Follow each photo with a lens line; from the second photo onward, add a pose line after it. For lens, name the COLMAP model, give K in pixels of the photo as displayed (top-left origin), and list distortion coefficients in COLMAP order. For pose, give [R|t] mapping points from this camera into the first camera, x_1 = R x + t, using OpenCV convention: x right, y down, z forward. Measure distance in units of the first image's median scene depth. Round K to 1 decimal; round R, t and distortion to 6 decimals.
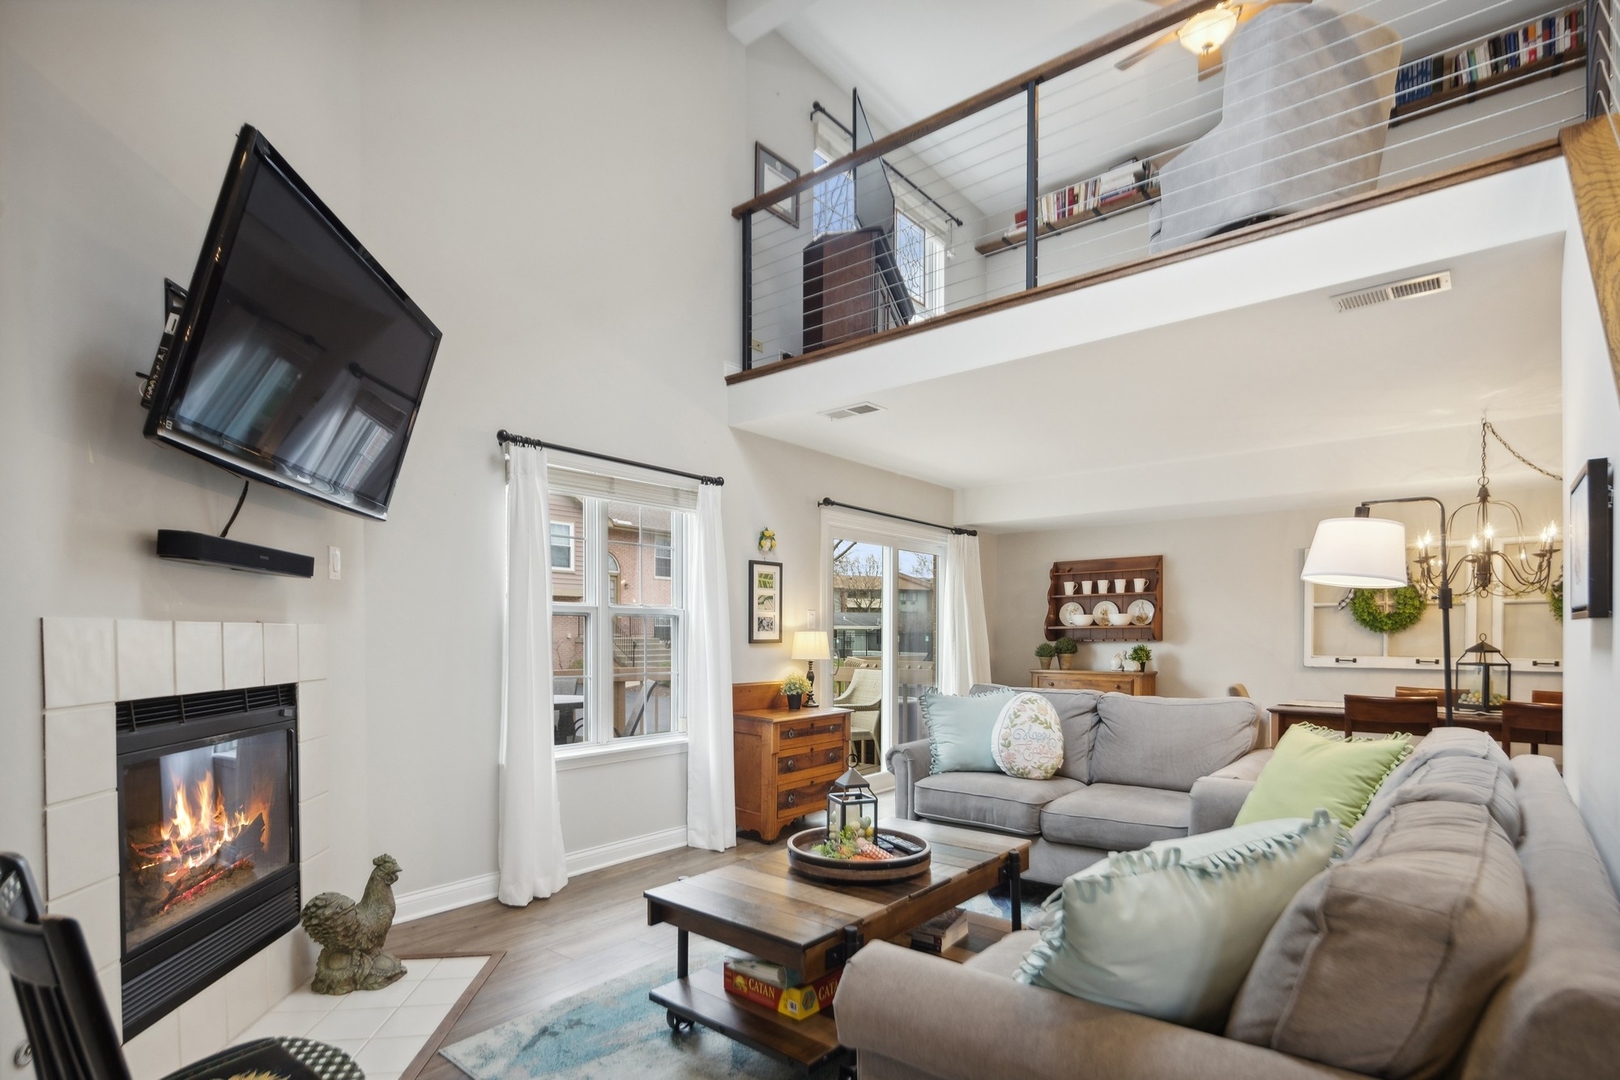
lens RADIAL K [[803.9, 0, 808.9], [0, 803.9, 648.1], [0, 0, 1]] dist [0.000748, -0.001270]
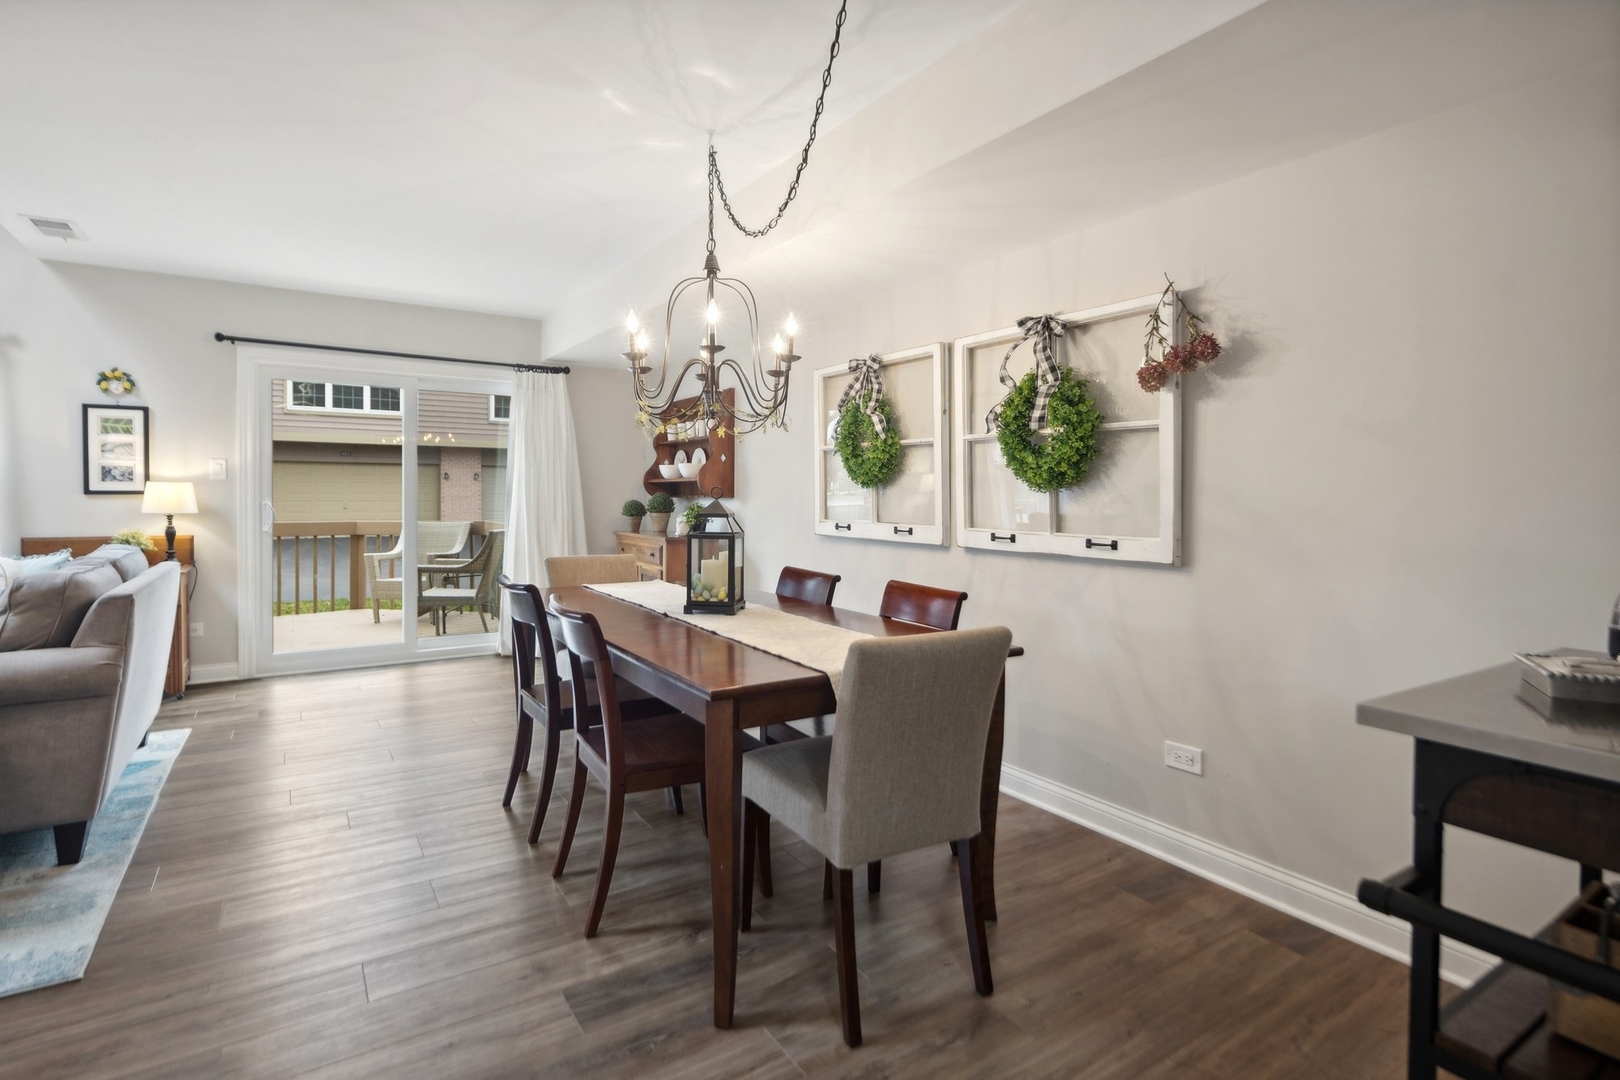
lens RADIAL K [[791.1, 0, 810.1], [0, 791.1, 520.4], [0, 0, 1]] dist [0.000607, -0.000533]
pose [[0.952705, 0.017381, -0.303399, 1.031377], [-0.012886, 0.999776, 0.016813, -0.002125], [0.303623, -0.012108, 0.952715, 0.400772]]
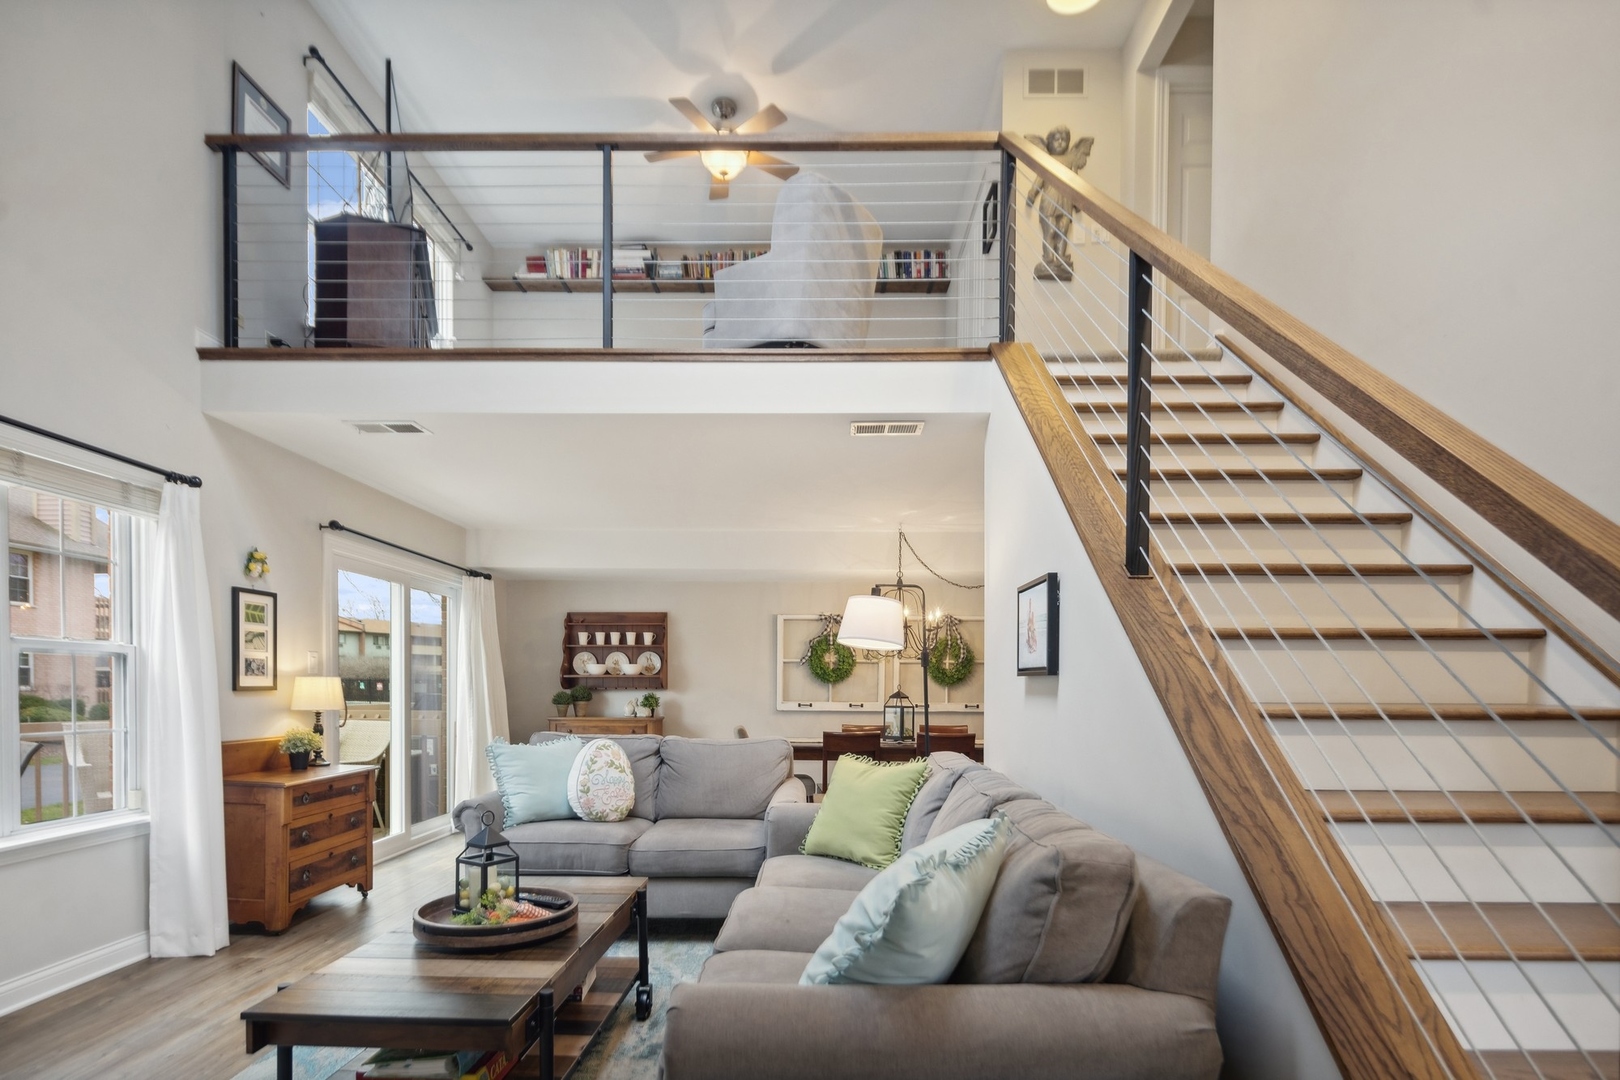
lens RADIAL K [[782.5, 0, 810.1], [0, 782.5, 705.0], [0, 0, 1]] dist [0.000273, -0.000414]
pose [[0.784564, -0.009551, 0.619974, -0.110482], [0.002448, 0.999921, 0.012306, -0.000002], [-0.620043, -0.008137, 0.784526, 0.034487]]
